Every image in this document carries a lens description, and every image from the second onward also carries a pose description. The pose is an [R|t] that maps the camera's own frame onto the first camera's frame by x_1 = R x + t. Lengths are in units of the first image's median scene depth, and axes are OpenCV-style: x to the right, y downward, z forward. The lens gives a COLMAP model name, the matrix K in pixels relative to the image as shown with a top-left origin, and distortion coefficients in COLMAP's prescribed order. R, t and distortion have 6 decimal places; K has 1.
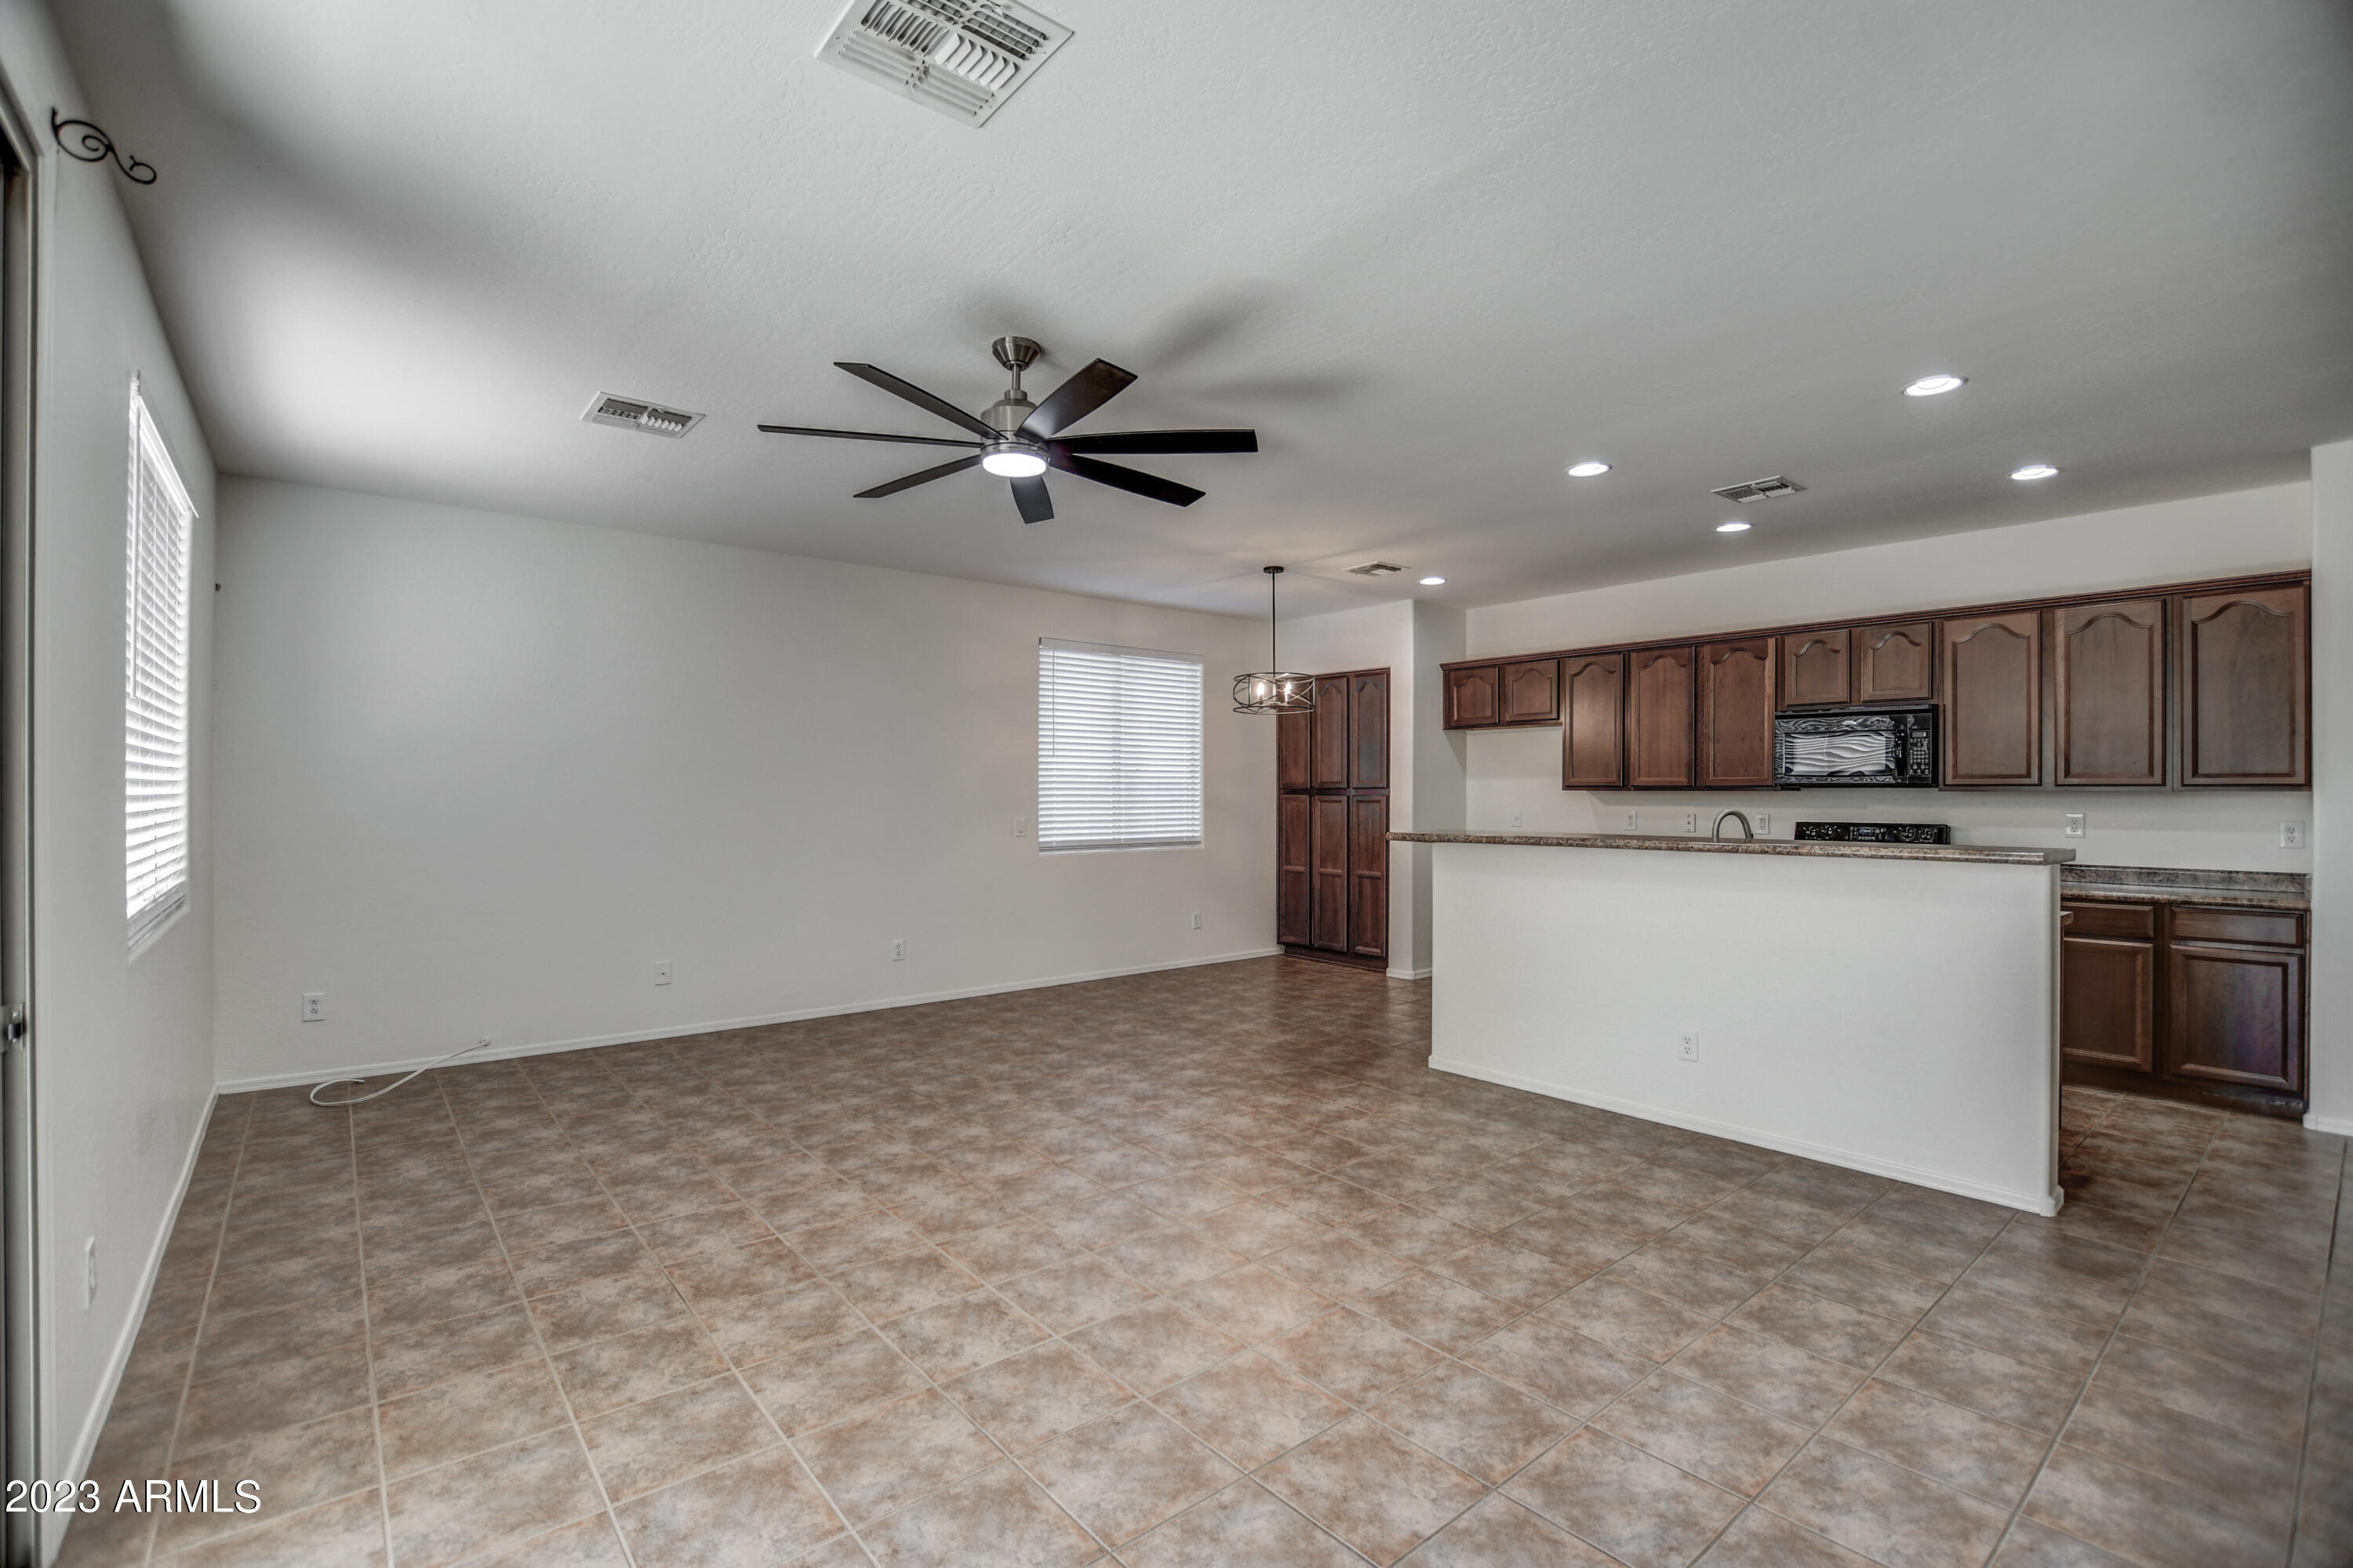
lens RADIAL K [[1046.5, 0, 1156.4], [0, 1046.5, 777.1], [0, 0, 1]] dist [-0.029240, 0.001700]
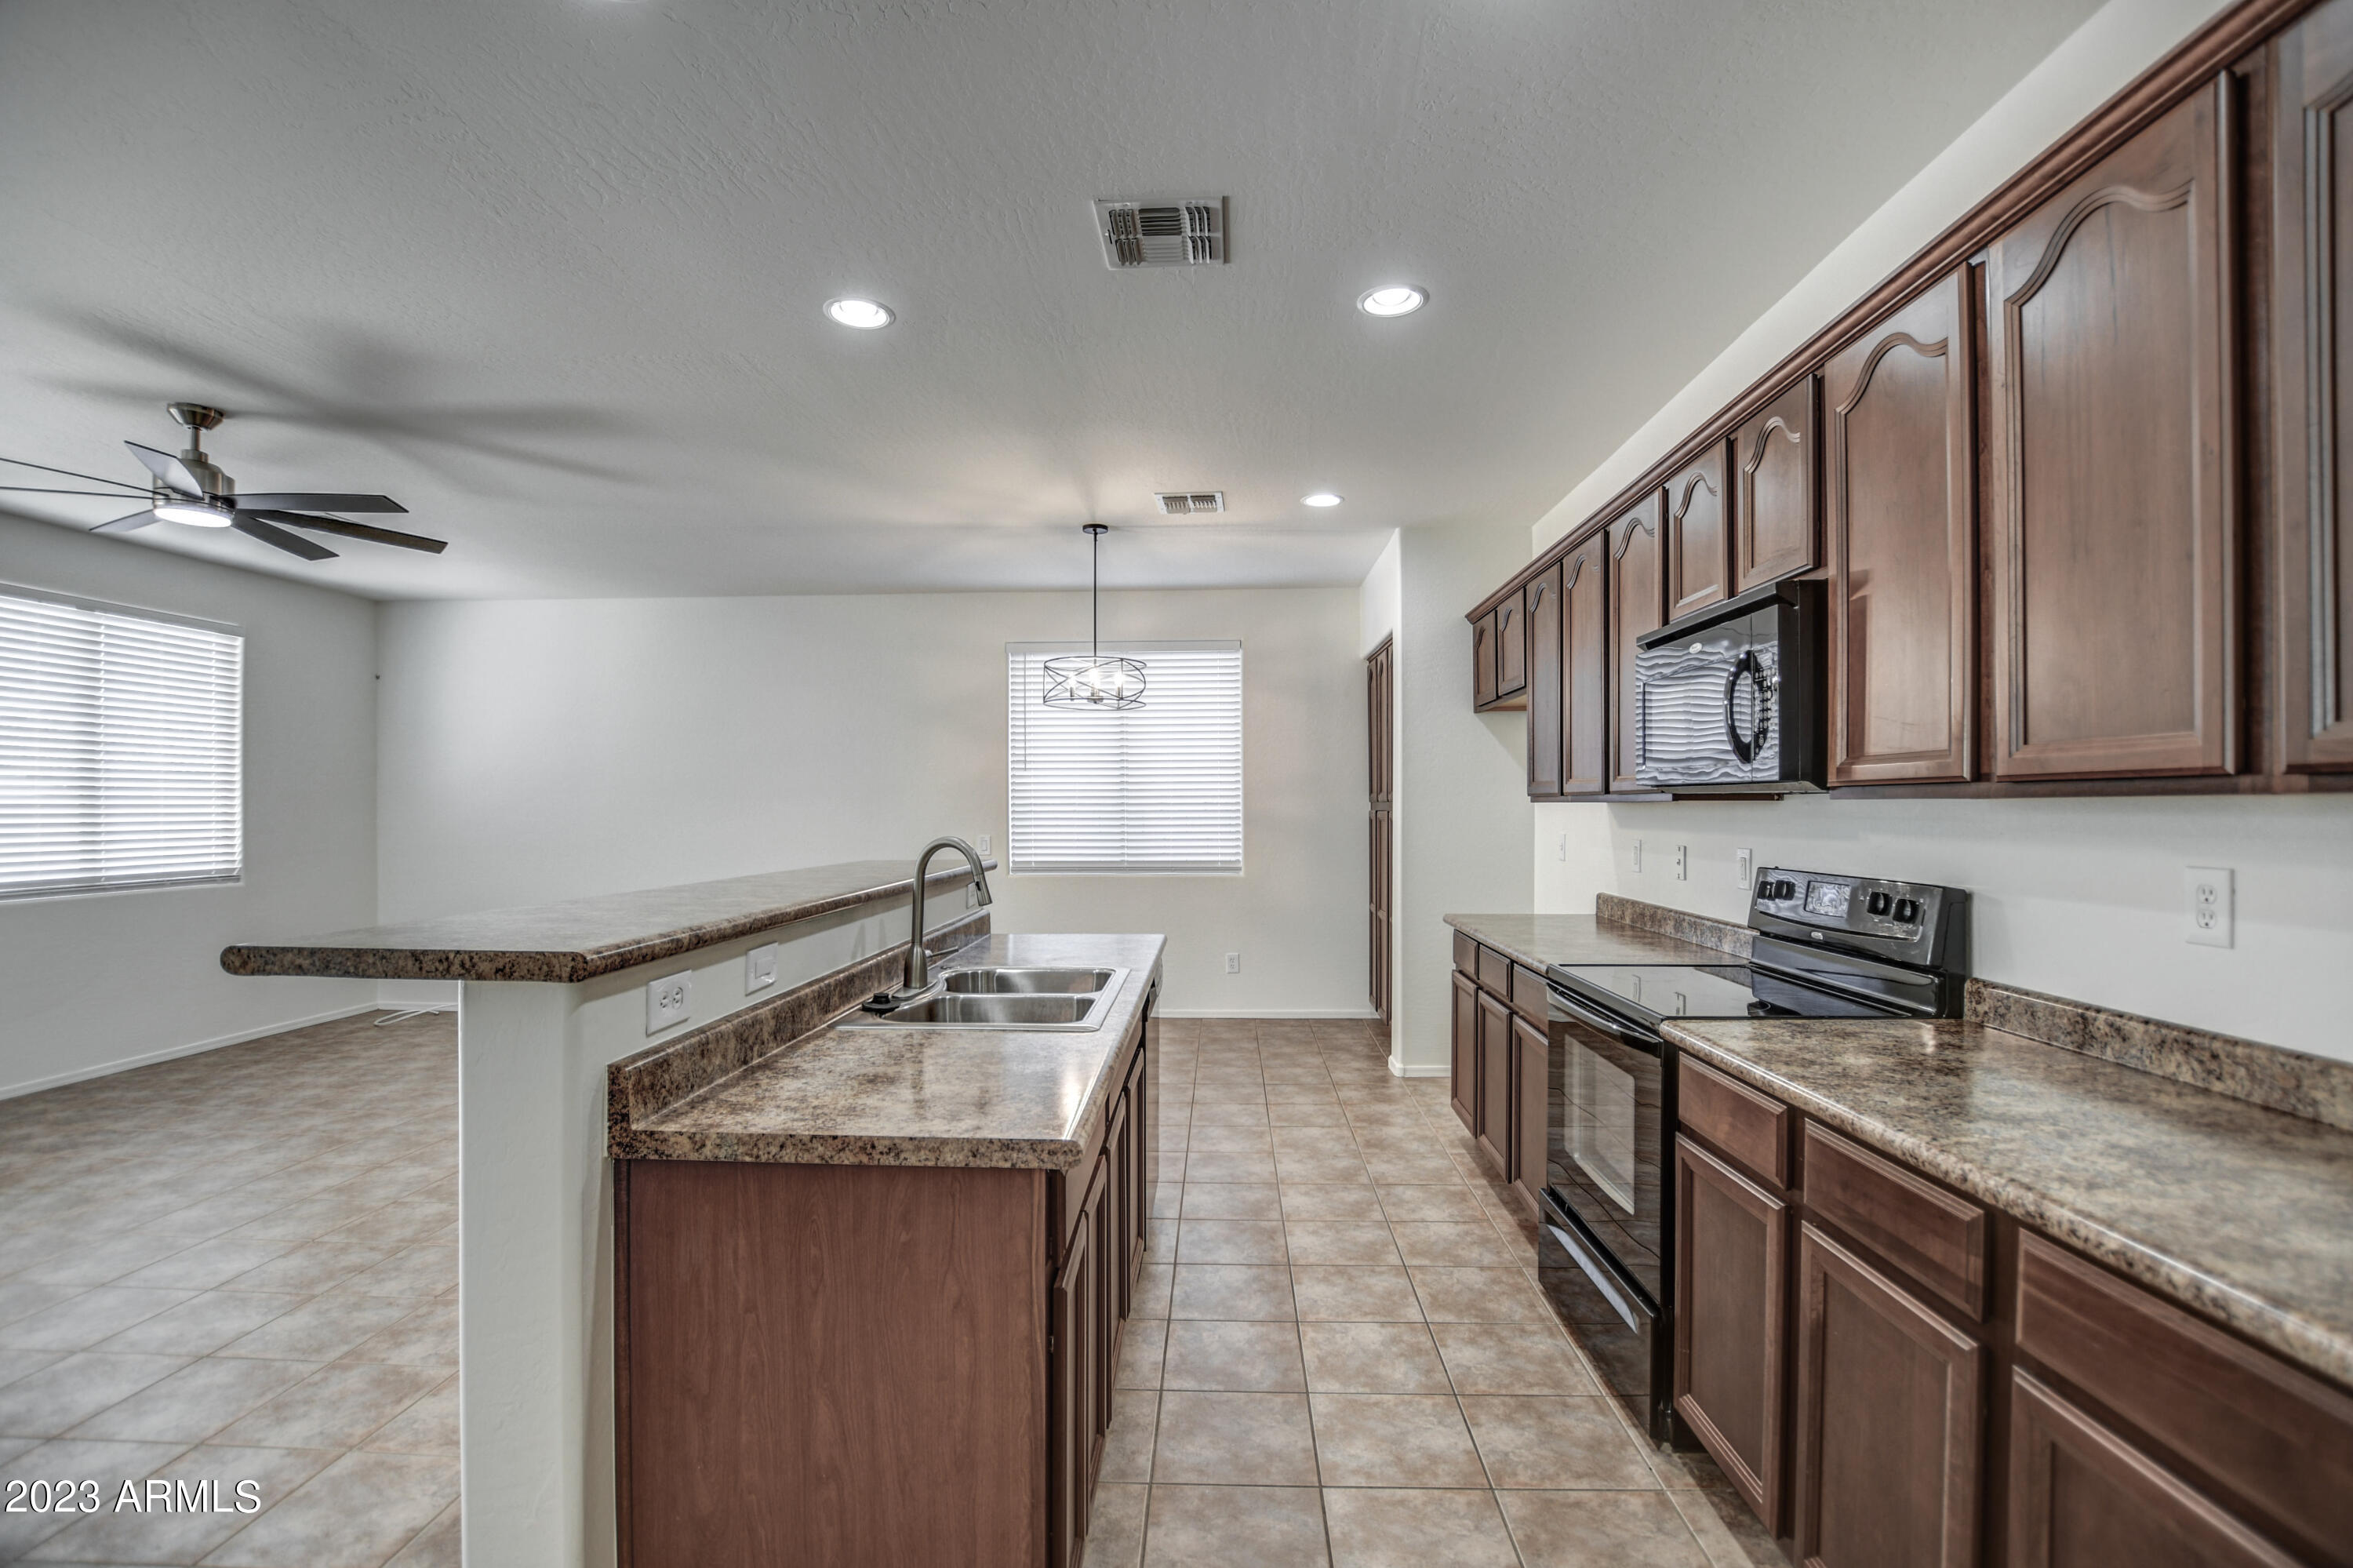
lens RADIAL K [[1046.5, 0, 1175.6], [0, 1046.5, 805.9], [0, 0, 1]] dist [-0.029240, 0.001700]
pose [[0.745773, -0.006023, -0.666173, 1.074610], [0.015484, 0.999846, 0.008294, 0.011177], [0.666020, -0.016500, 0.745751, 0.694300]]
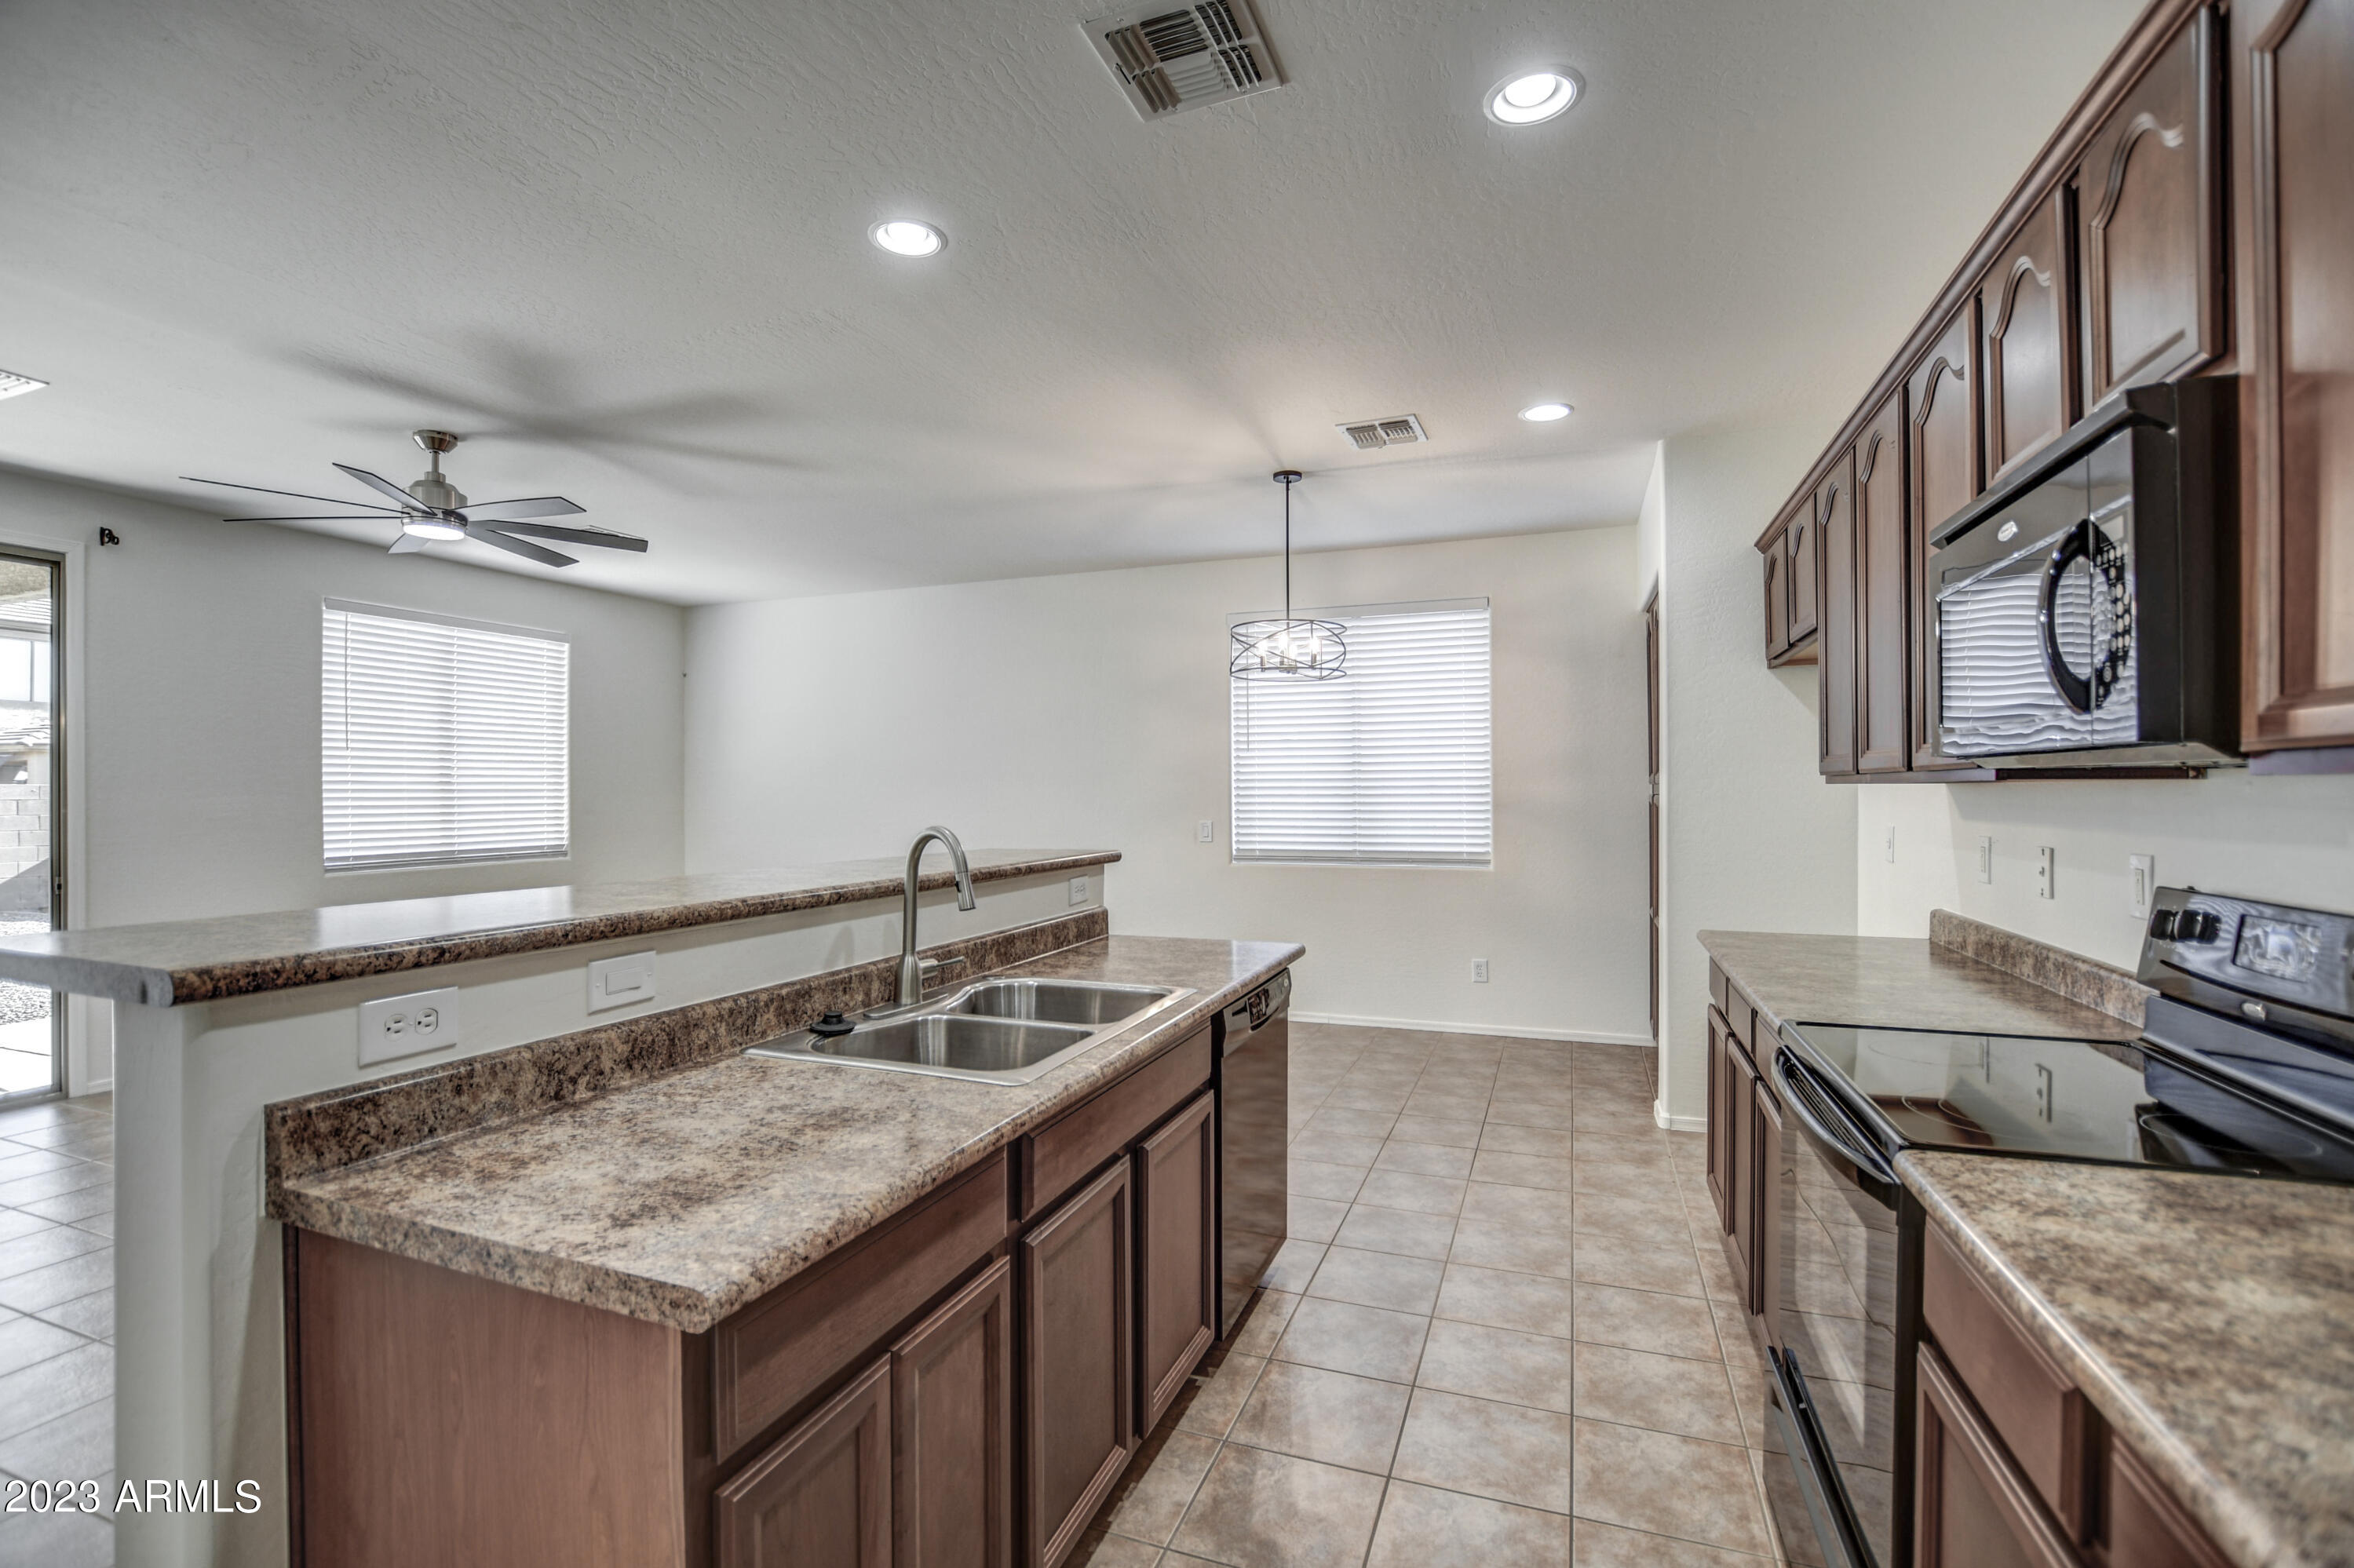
lens RADIAL K [[1046.9, 0, 1163.0], [0, 1046.9, 786.9], [0, 0, 1]] dist [-0.029240, 0.001700]
pose [[0.492399, -0.008909, -0.870324, 1.068406], [0.018611, 0.999827, 0.000295, 0.014820], [0.870170, -0.016343, 0.492480, 0.900583]]
